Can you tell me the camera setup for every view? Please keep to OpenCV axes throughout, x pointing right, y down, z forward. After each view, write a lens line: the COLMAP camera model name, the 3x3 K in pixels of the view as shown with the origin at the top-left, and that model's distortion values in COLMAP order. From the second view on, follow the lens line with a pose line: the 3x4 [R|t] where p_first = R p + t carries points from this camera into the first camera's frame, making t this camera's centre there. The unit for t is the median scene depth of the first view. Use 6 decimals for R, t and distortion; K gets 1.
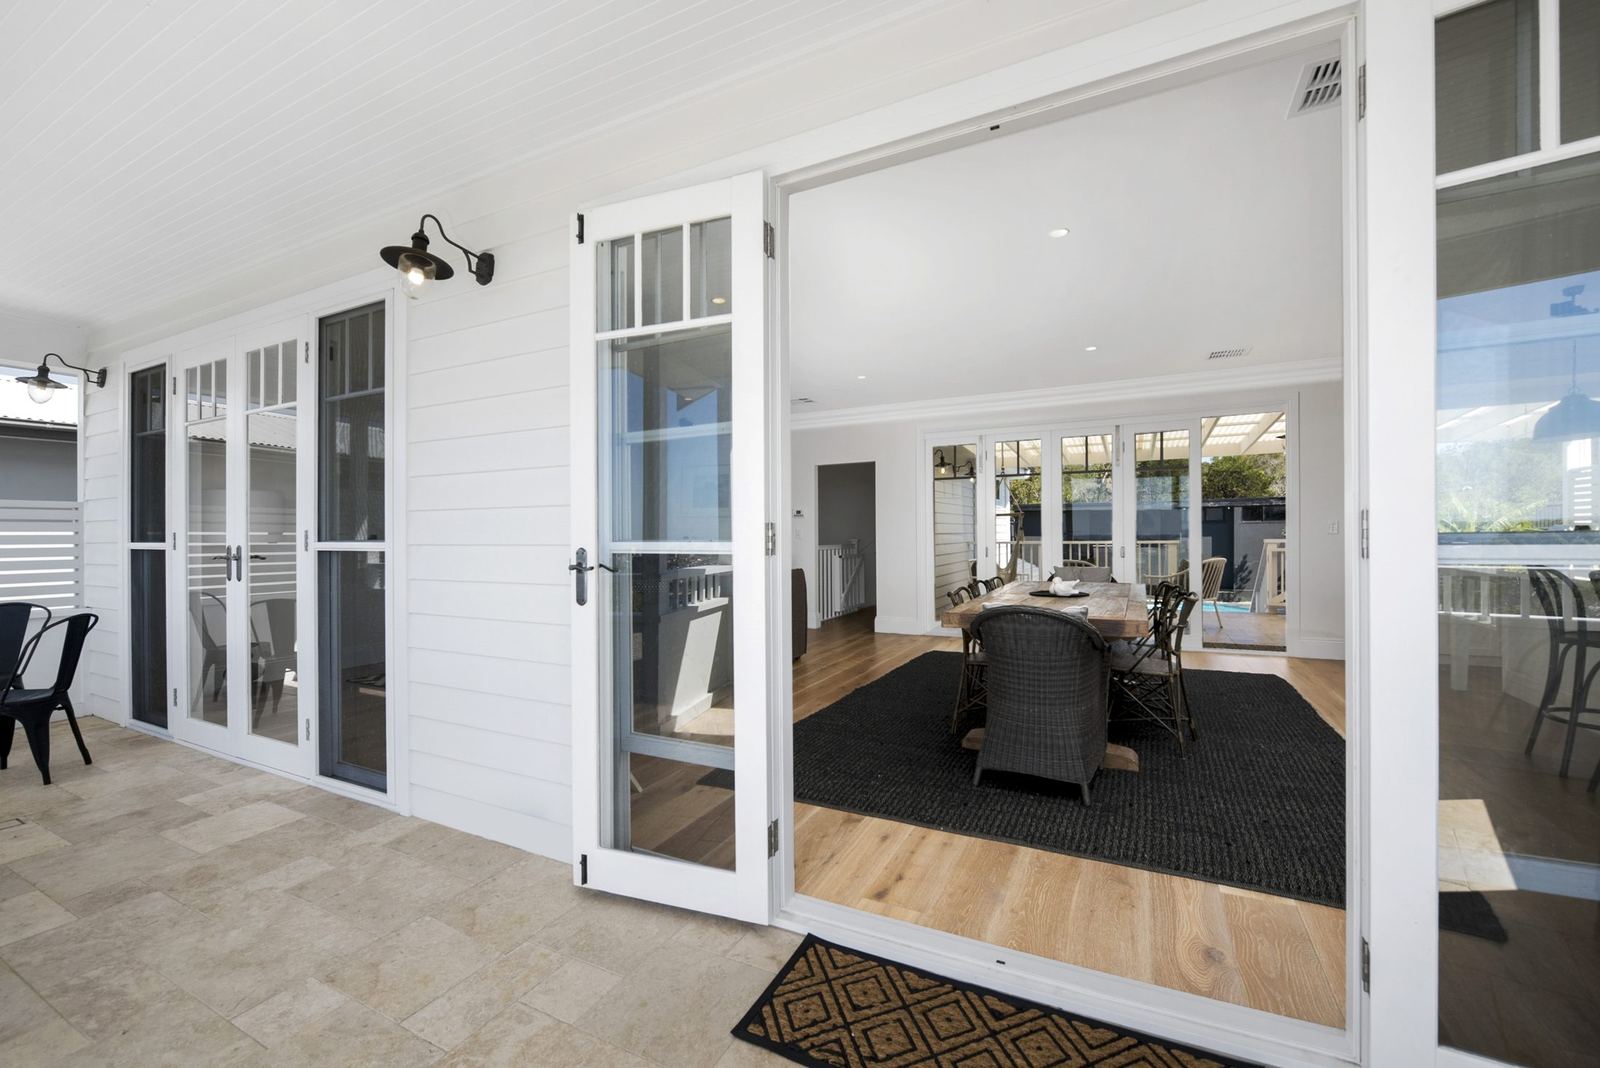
lens RADIAL K [[643.3, 0, 804.4], [0, 643.3, 532.5], [0, 0, 1]] dist [0.013981, 0.000014]
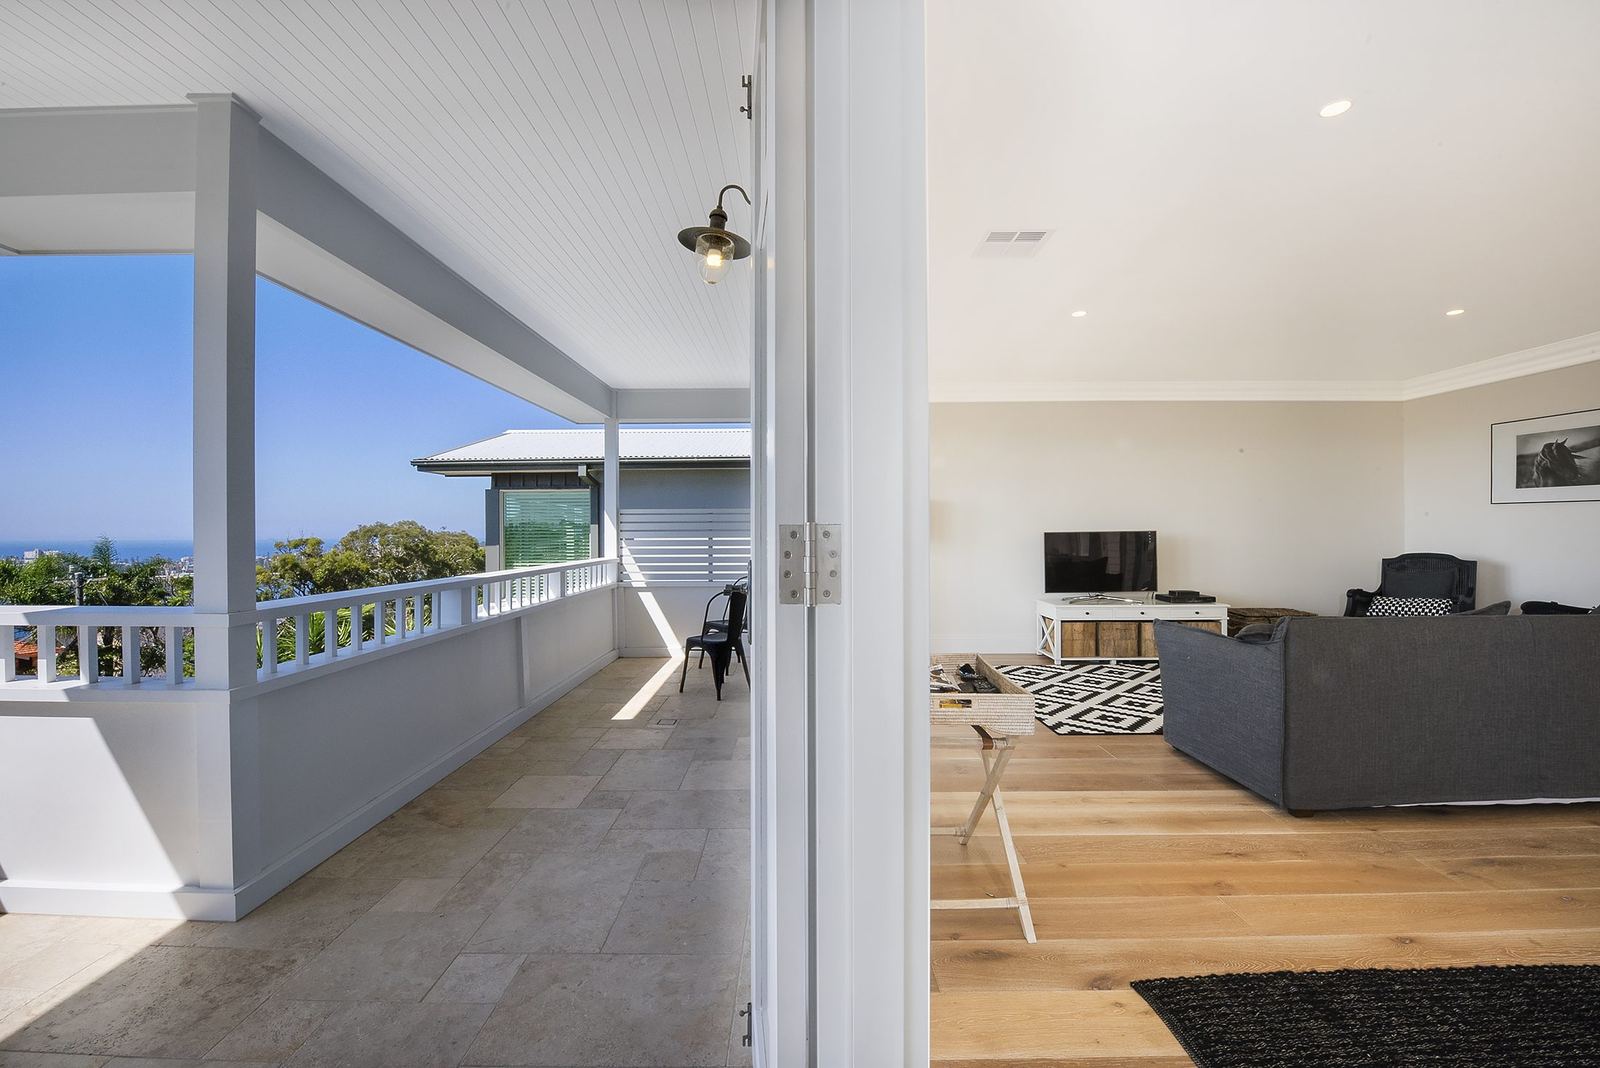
lens RADIAL K [[643.3, 0, 799.3], [0, 643.3, 526.5], [0, 0, 1]] dist [0.013981, 0.000014]
pose [[0.455353, 0.001745, -0.890309, 0.284352], [-0.002372, 0.999997, 0.000747, -0.010291], [0.890308, 0.001772, 0.455356, 0.683620]]
